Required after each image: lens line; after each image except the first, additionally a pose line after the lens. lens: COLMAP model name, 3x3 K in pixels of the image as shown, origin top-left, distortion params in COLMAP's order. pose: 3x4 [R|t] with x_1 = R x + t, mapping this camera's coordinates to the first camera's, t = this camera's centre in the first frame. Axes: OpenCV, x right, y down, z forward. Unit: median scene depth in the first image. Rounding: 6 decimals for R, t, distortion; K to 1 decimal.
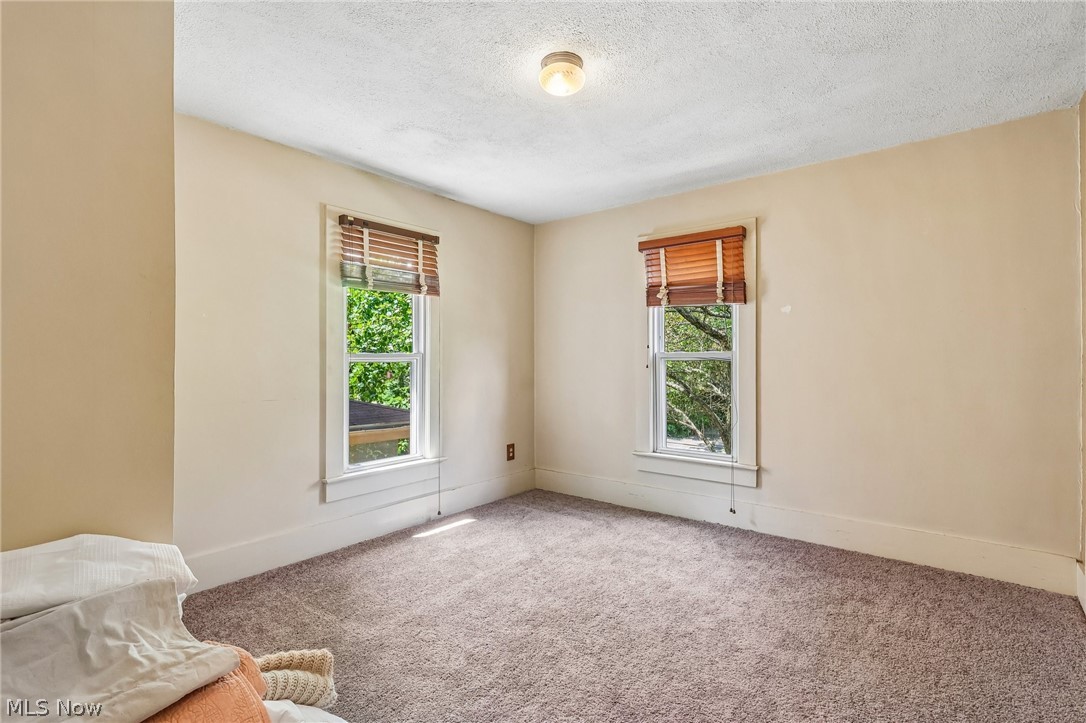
lens RADIAL K [[514.4, 0, 550.8], [0, 514.4, 354.5], [0, 0, 1]] dist [0.000129, -0.001125]
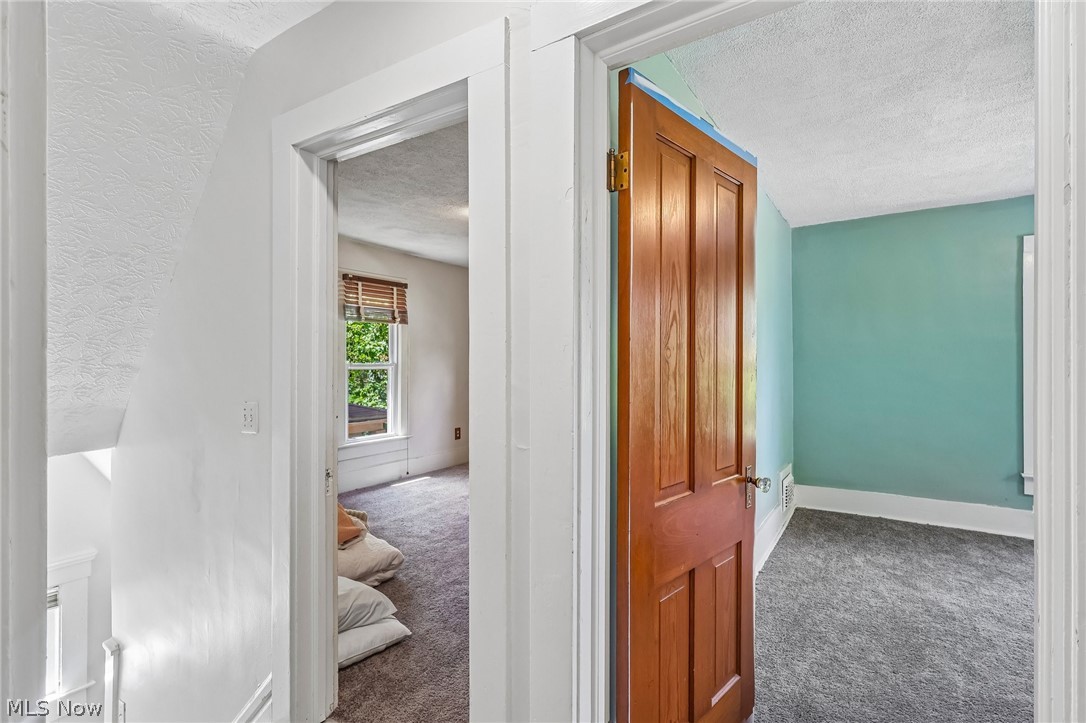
lens RADIAL K [[514.4, 0, 538.2], [0, 514.4, 354.6], [0, 0, 1]] dist [0.000129, -0.001125]
pose [[0.997672, 0.000471, 0.068194, 0.054920], [-0.000340, 0.999998, -0.001941, -0.025850], [-0.068195, 0.001913, 0.997670, -0.499044]]
